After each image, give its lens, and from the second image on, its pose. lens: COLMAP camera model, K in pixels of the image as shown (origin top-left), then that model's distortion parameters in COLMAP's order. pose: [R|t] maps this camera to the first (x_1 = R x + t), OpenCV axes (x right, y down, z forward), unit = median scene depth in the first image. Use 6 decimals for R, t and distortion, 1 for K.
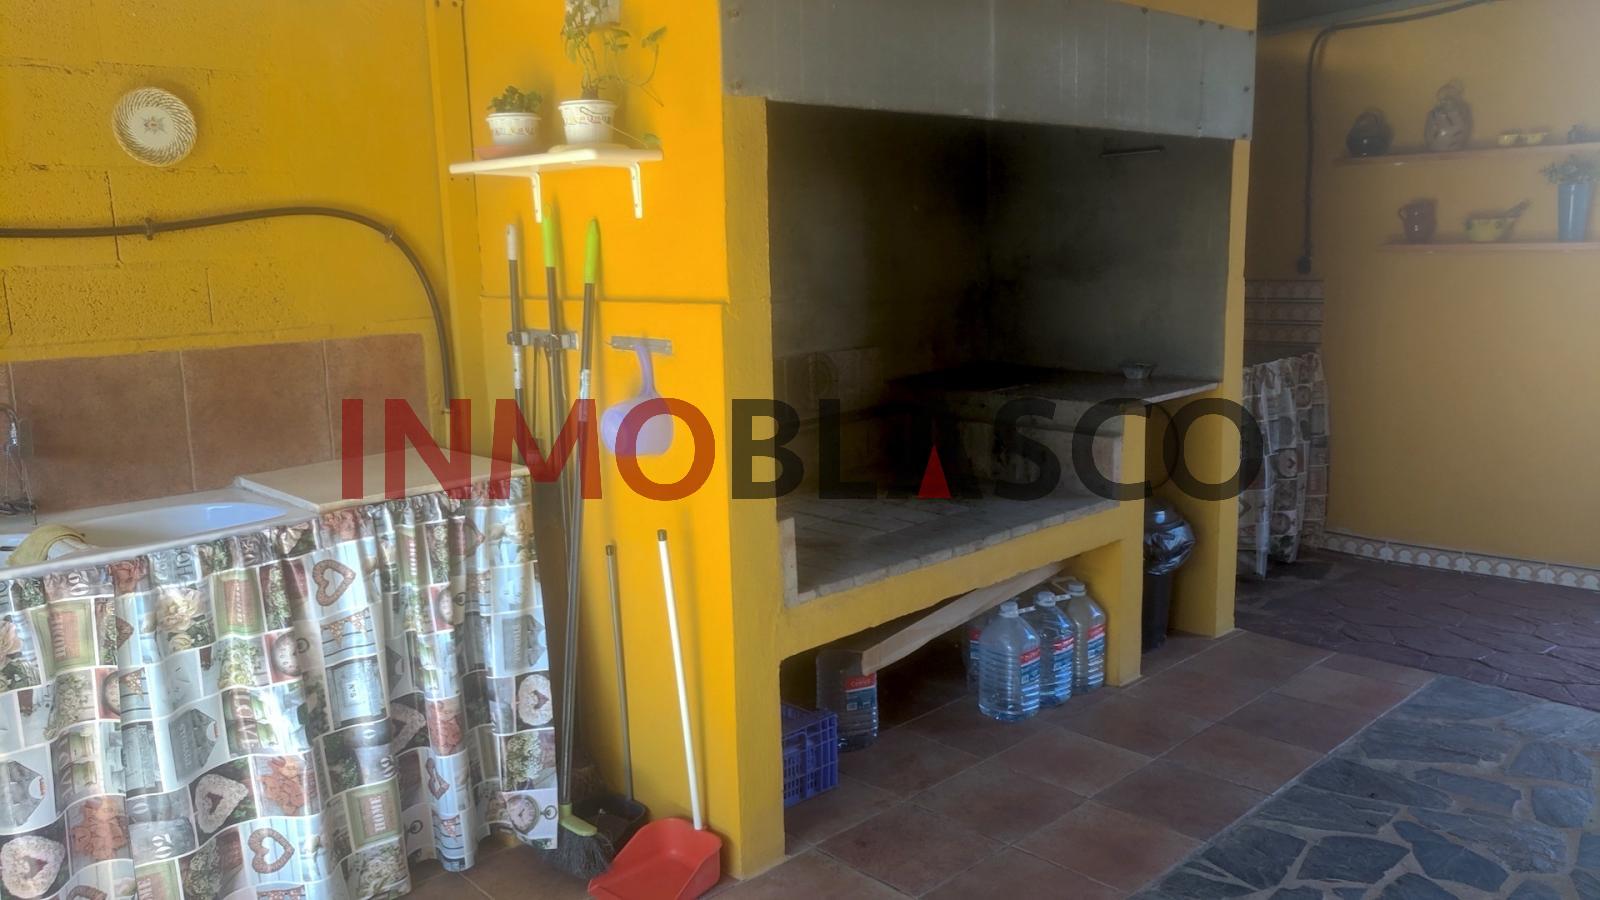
lens RADIAL K [[1206.3, 0, 814.6], [0, 1206.3, 445.0], [0, 0, 1]] dist [0.010025, -0.013784]
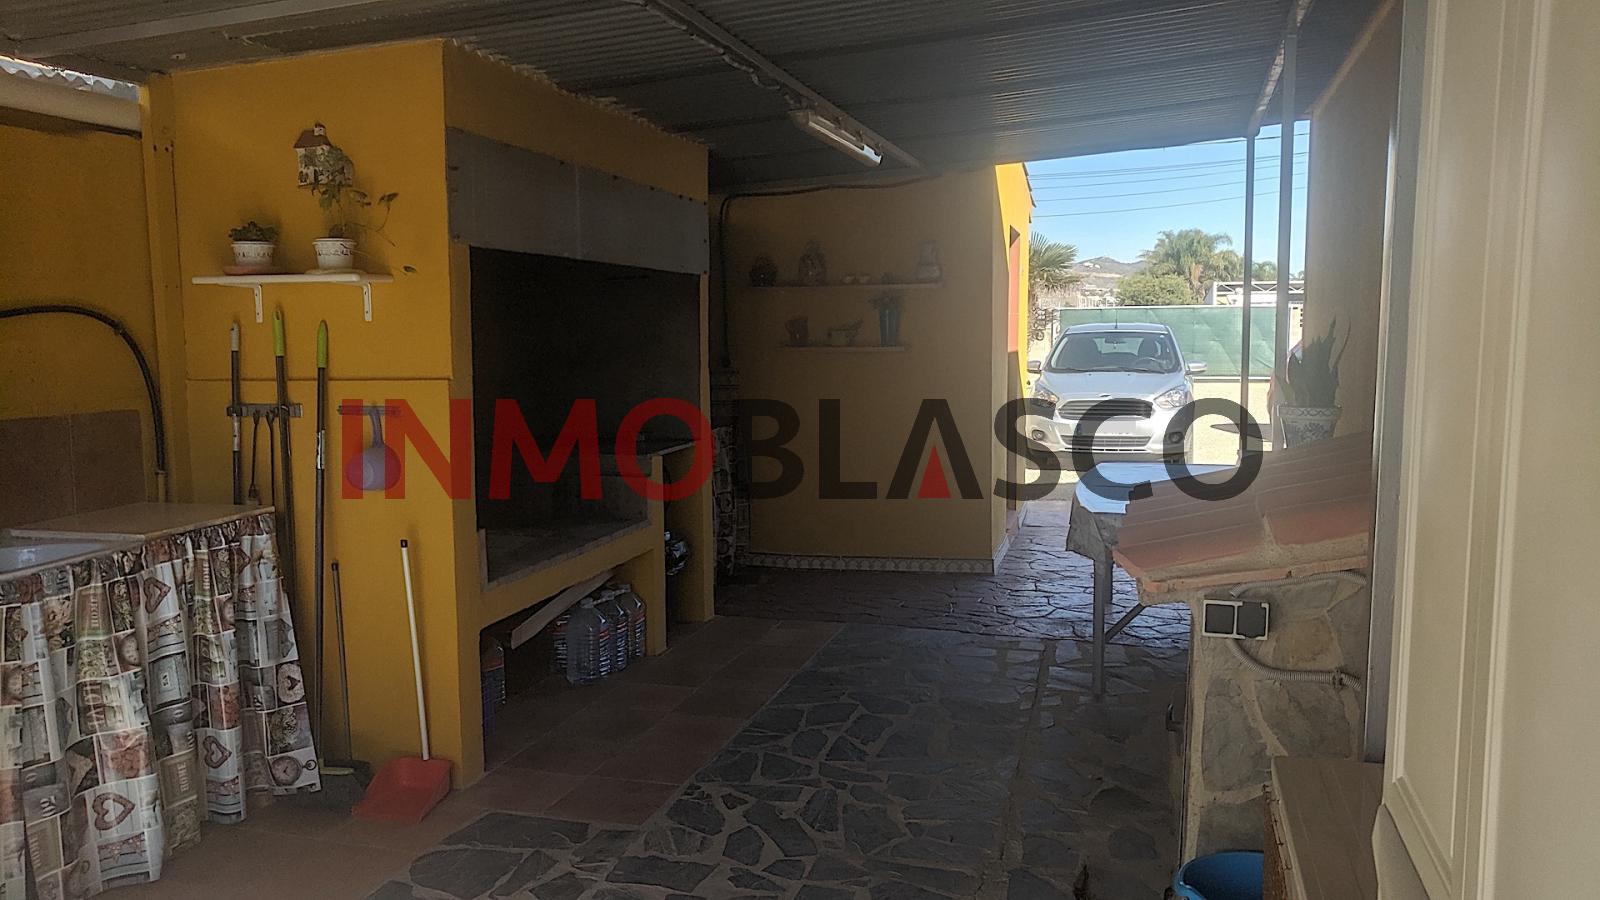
lens RADIAL K [[1206.3, 0, 793.0], [0, 1206.3, 453.4], [0, 0, 1]] dist [0.010025, -0.013784]
pose [[0.868570, -0.031897, 0.494539, -0.402474], [0.068680, 0.996044, -0.056380, 0.075398], [-0.490785, 0.082934, 0.867325, -0.434524]]
